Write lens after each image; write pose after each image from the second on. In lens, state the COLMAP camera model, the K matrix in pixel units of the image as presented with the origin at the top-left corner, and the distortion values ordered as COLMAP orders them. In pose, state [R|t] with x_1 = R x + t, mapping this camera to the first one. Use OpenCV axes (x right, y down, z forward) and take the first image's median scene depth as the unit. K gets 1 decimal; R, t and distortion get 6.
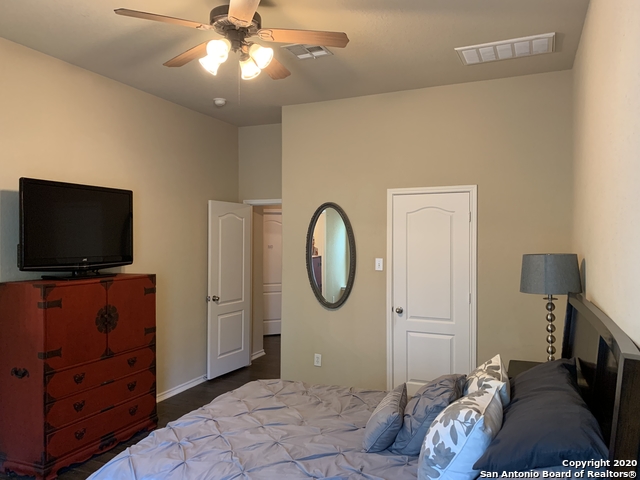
lens RADIAL K [[484.5, 0, 320.0], [0, 484.5, 240.0], [0, 0, 1]] dist [0.027104, -0.001925]
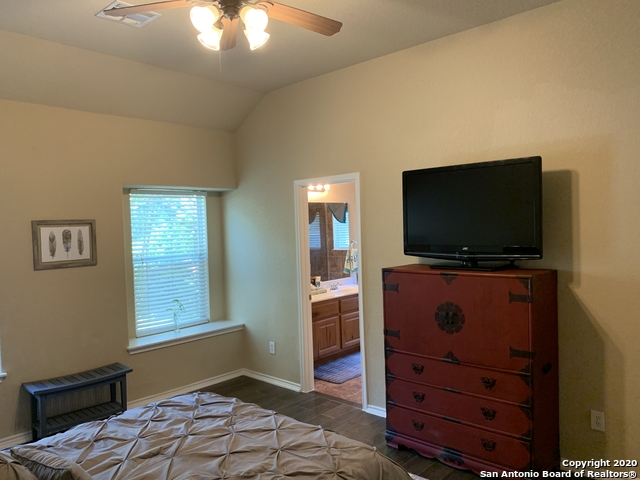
lens RADIAL K [[484.5, 0, 320.0], [0, 484.5, 240.0], [0, 0, 1]] dist [0.027104, -0.001925]
pose [[-0.323244, 0.037980, -0.945553, 0.464629], [0.026141, 0.999171, 0.031197, -0.010297], [0.945955, -0.014633, -0.323969, 1.086024]]
